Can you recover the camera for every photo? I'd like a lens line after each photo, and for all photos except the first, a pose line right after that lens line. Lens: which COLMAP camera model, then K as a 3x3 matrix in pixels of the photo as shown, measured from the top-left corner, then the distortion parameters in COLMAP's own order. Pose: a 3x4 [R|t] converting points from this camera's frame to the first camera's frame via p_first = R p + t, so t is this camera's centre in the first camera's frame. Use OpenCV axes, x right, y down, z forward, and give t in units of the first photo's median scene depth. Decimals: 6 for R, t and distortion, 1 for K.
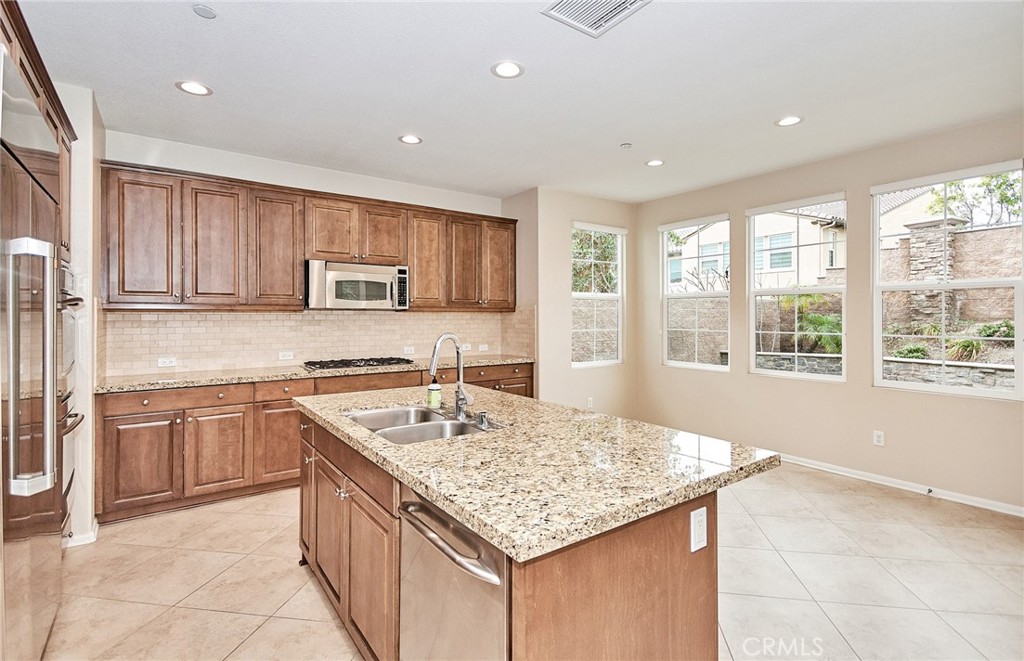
lens RADIAL K [[488.1, 0, 532.1], [0, 488.1, 315.7], [0, 0, 1]] dist [0.000550, 0.000299]
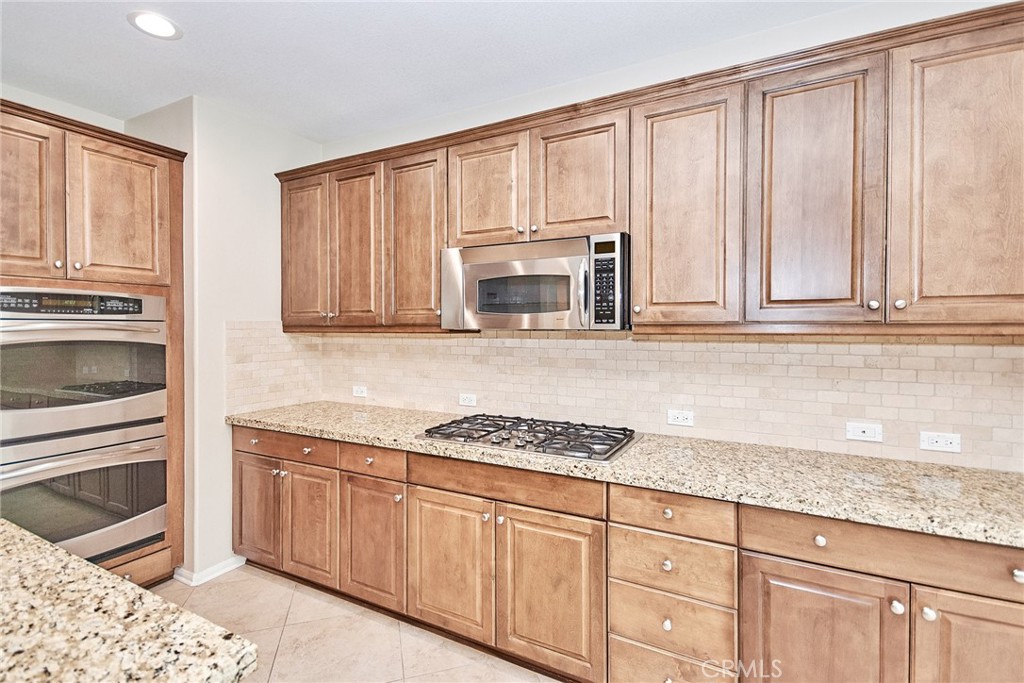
lens RADIAL K [[449.4, 0, 504.5], [0, 449.4, 337.4], [0, 0, 1]] dist [0.004212, -0.000377]
pose [[0.412982, 0.017047, -0.910580, 0.084708], [-0.000788, 0.999831, 0.018360, -0.016474], [0.910739, -0.006865, 0.412925, 0.855335]]
